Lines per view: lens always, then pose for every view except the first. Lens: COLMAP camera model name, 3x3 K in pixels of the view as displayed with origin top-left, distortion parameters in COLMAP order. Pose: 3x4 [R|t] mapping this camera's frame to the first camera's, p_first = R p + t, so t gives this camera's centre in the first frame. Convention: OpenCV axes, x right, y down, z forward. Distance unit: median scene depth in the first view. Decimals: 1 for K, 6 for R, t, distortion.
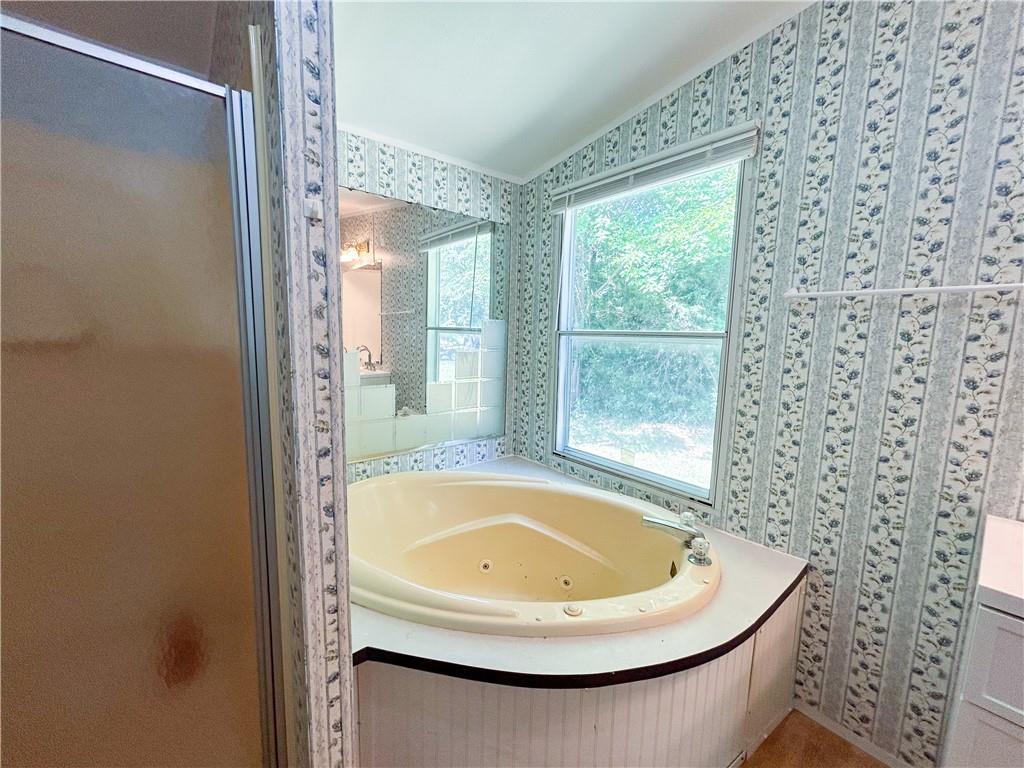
lens RADIAL K [[412.8, 0, 510.2], [0, 412.8, 384.7], [0, 0, 1]] dist [-0.002547, 0.001087]
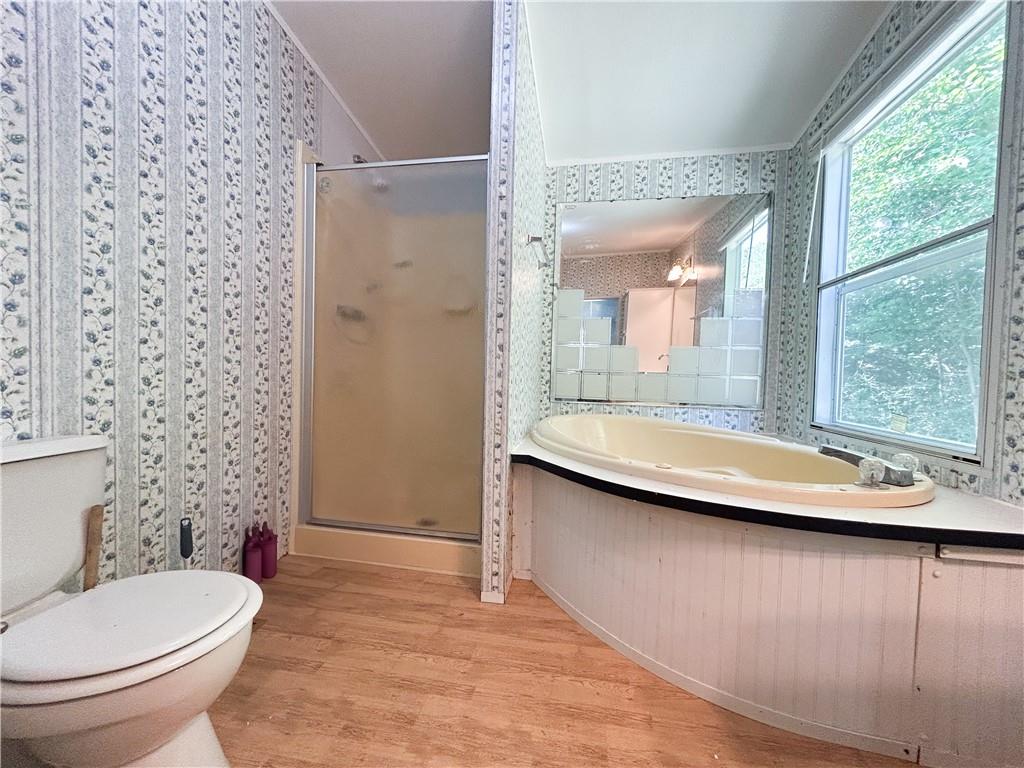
lens RADIAL K [[412.8, 0, 512.5], [0, 412.8, 385.3], [0, 0, 1]] dist [-0.002547, 0.001087]
pose [[0.647658, 0.016642, -0.761750, 0.551756], [-0.107474, 0.991761, -0.069710, 0.323048], [0.754314, 0.127016, 0.644110, -0.077333]]
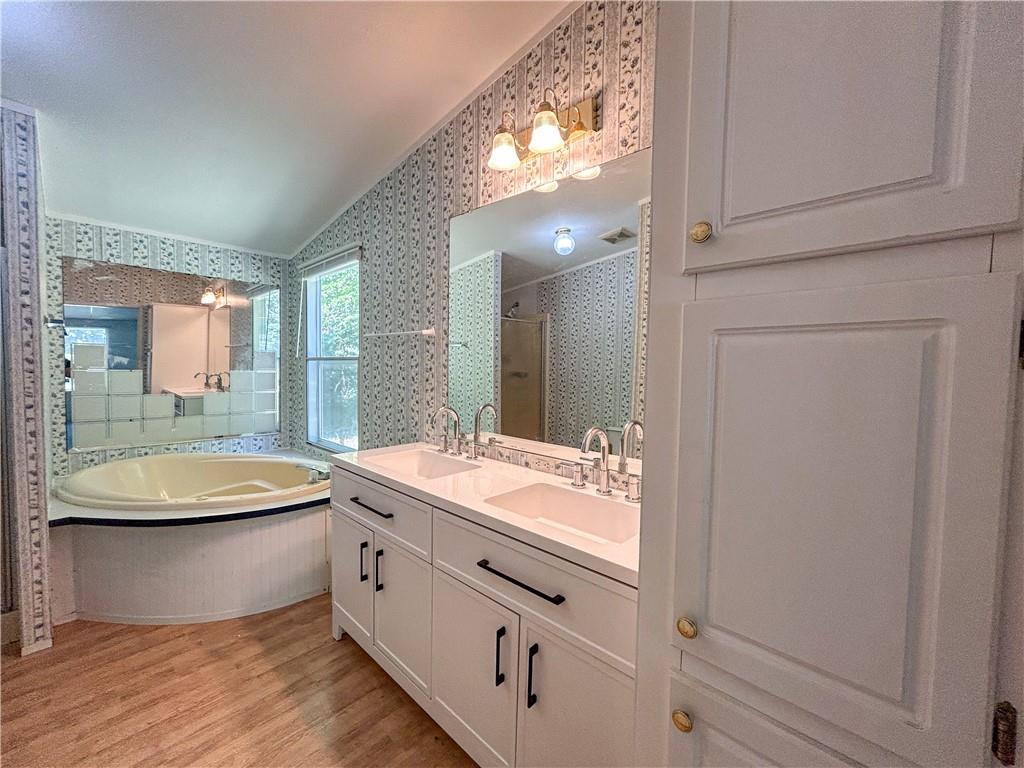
lens RADIAL K [[412.8, 0, 510.3], [0, 412.8, 384.9], [0, 0, 1]] dist [-0.002547, 0.001087]
pose [[0.992207, -0.011422, 0.124079, 0.967939], [0.021494, 0.996552, -0.080139, 0.148054], [-0.122736, 0.082181, 0.989031, -0.798963]]
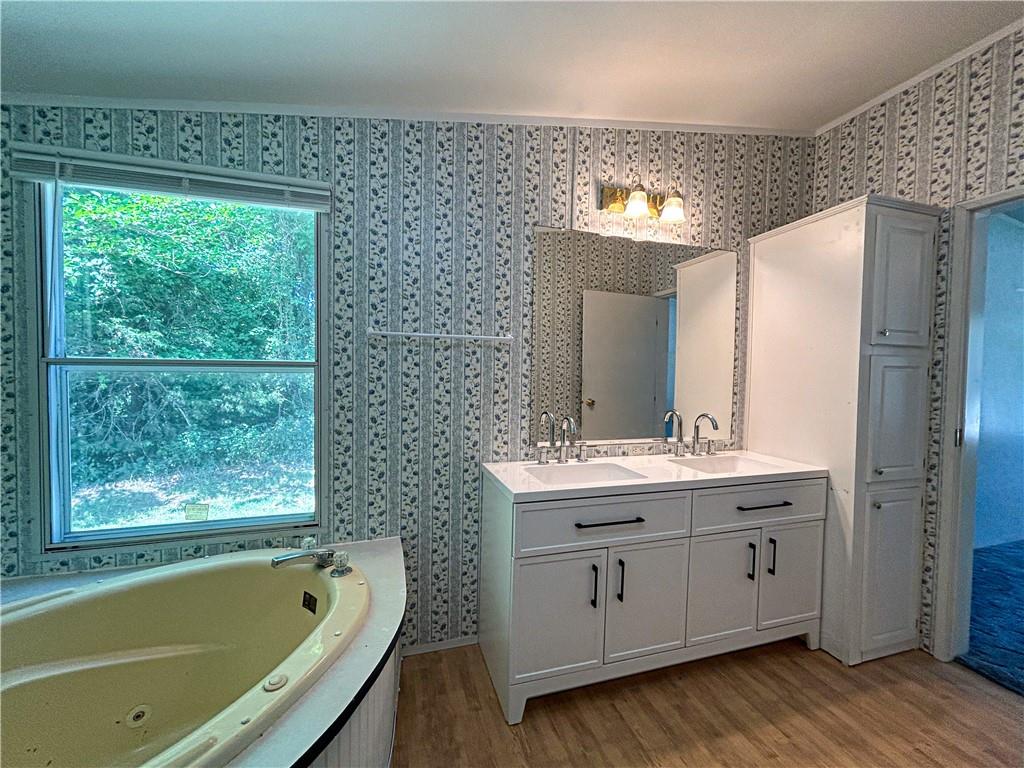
lens RADIAL K [[412.8, 0, 513.5], [0, 412.8, 384.7], [0, 0, 1]] dist [-0.002547, 0.001087]
pose [[0.380424, -0.046085, 0.923663, -0.302929], [0.114979, 0.993365, 0.002207, -0.008493], [-0.917637, 0.105362, 0.383199, 0.111896]]
